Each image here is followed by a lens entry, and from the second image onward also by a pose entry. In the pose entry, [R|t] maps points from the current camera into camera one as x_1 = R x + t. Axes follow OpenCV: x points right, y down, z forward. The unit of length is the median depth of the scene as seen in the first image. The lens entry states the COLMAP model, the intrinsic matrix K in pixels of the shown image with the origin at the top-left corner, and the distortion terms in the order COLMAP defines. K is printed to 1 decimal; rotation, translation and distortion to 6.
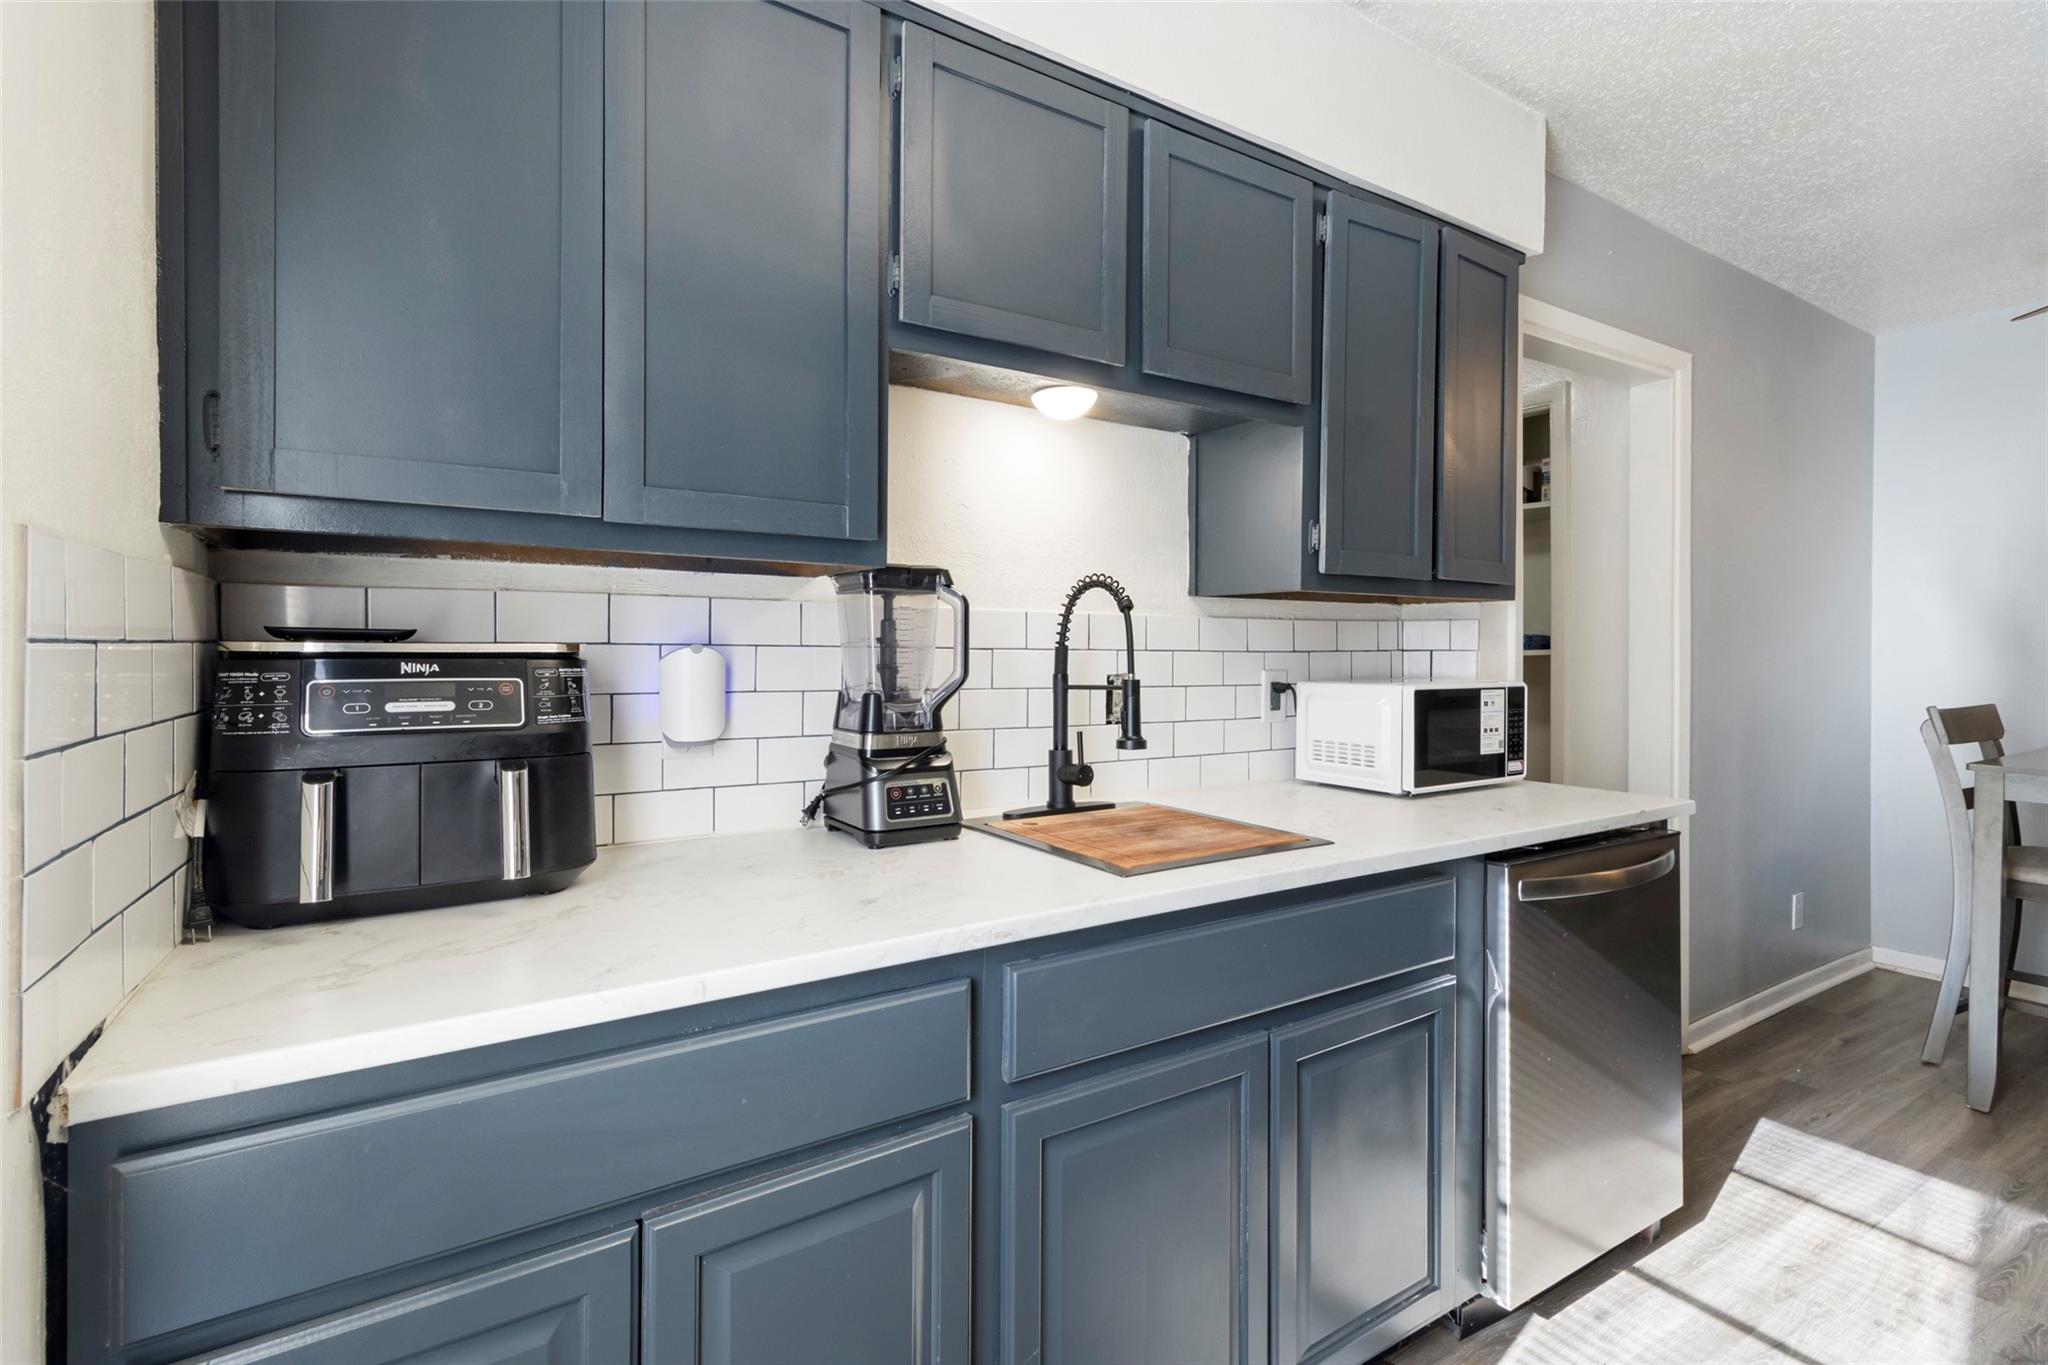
lens RADIAL K [[947.1, 0, 1019.9], [0, 947.1, 673.1], [0, 0, 1]] dist [-0.001828, -0.000182]
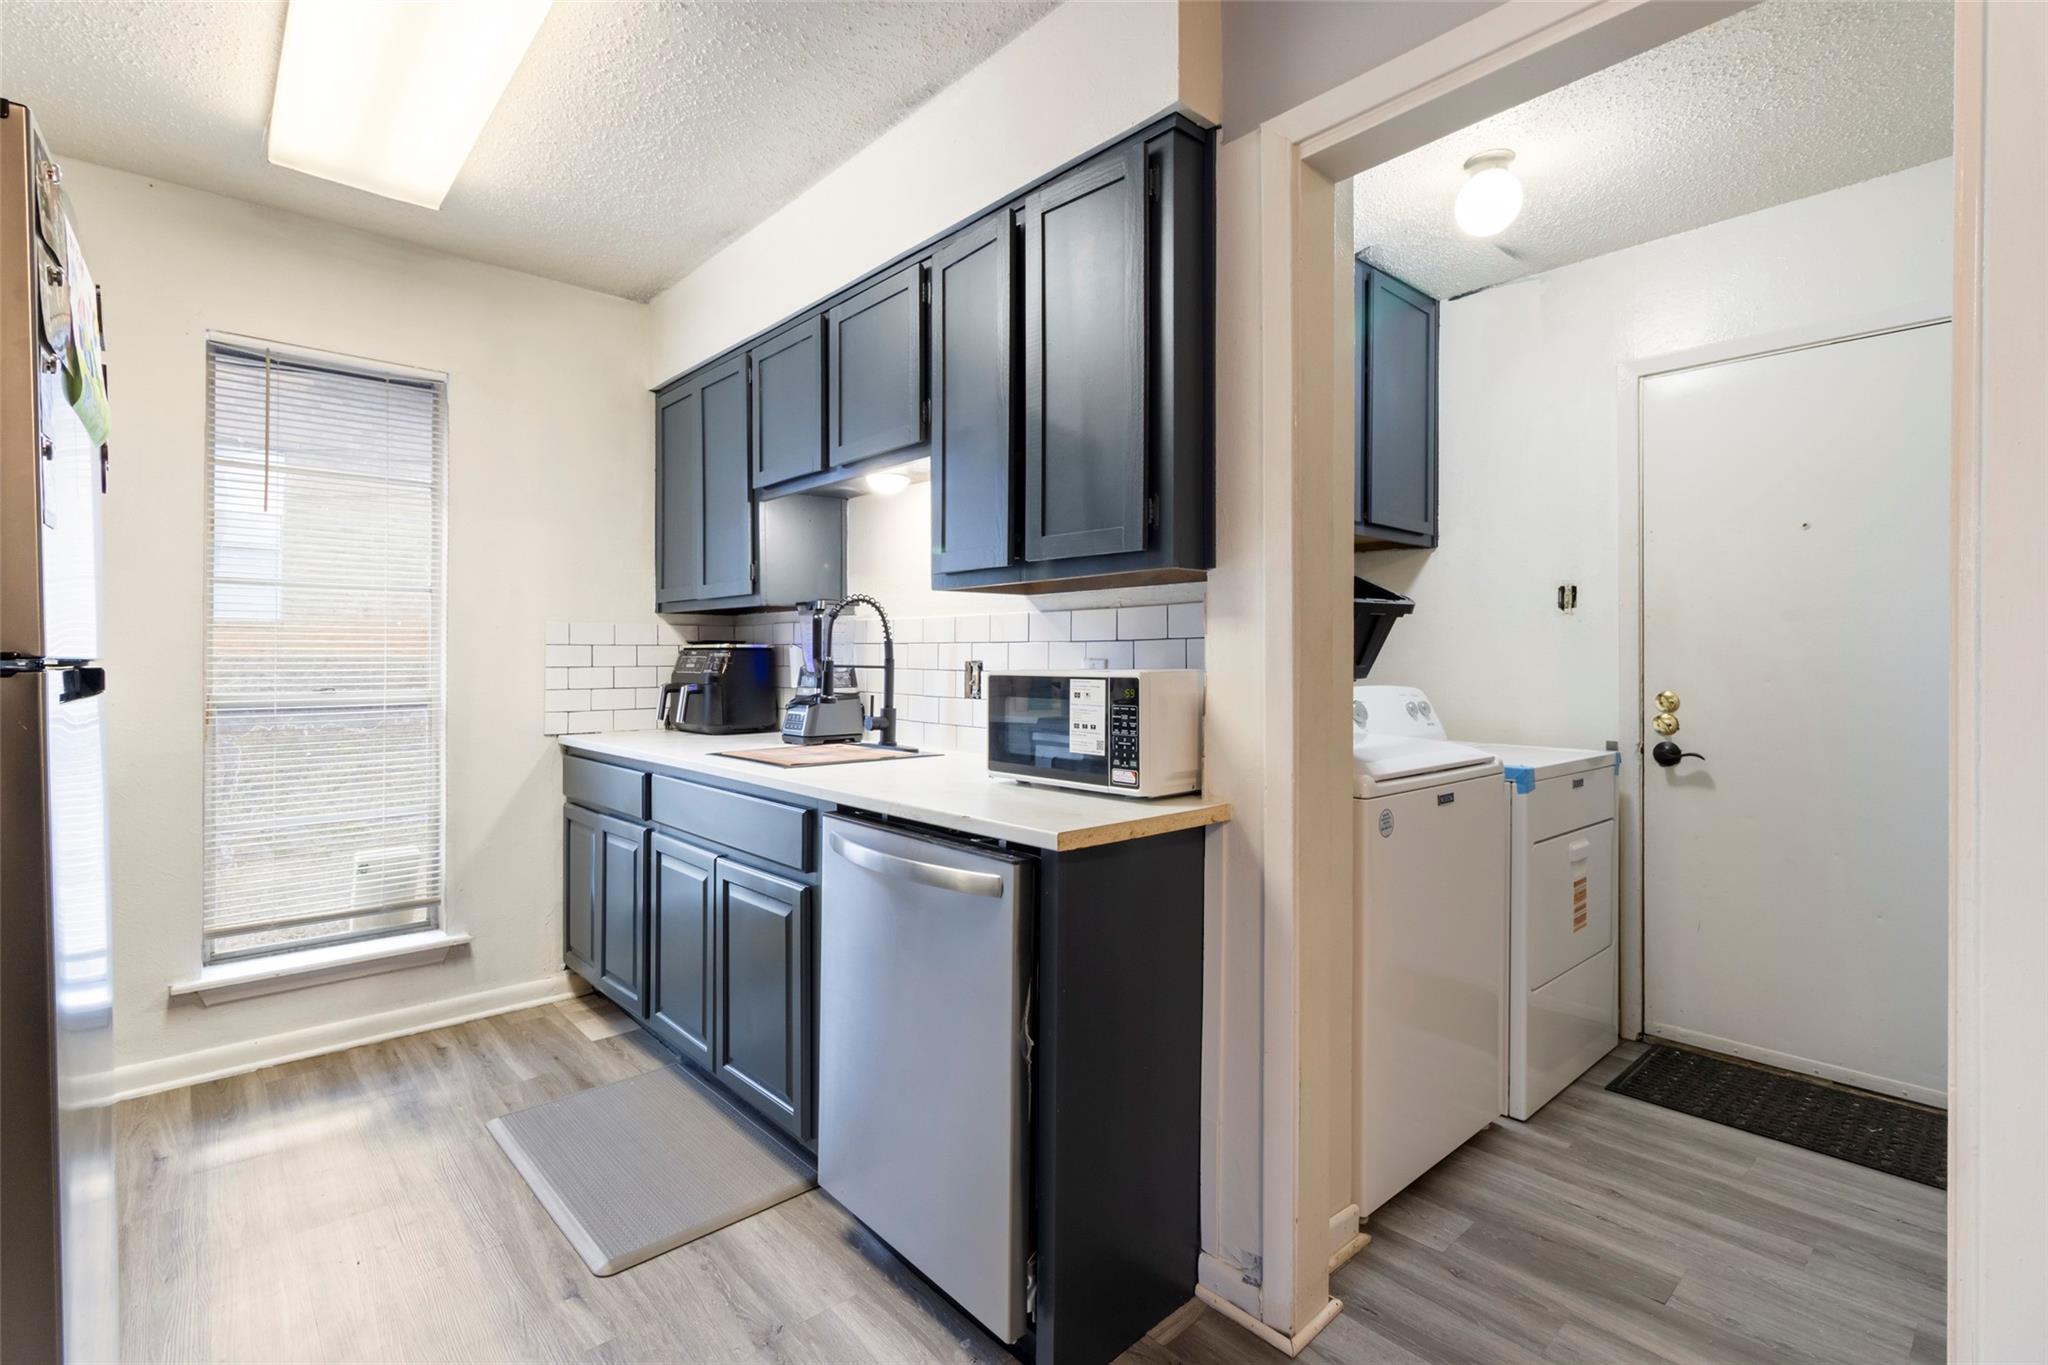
lens RADIAL K [[947.1, 0, 1024.5], [0, 947.1, 669.9], [0, 0, 1]] dist [-0.001828, -0.000182]
pose [[0.173362, 0.008580, -0.984821, 1.328605], [-0.013854, 0.999884, 0.006273, 0.004824], [0.984761, 0.012556, 0.173460, 0.801224]]
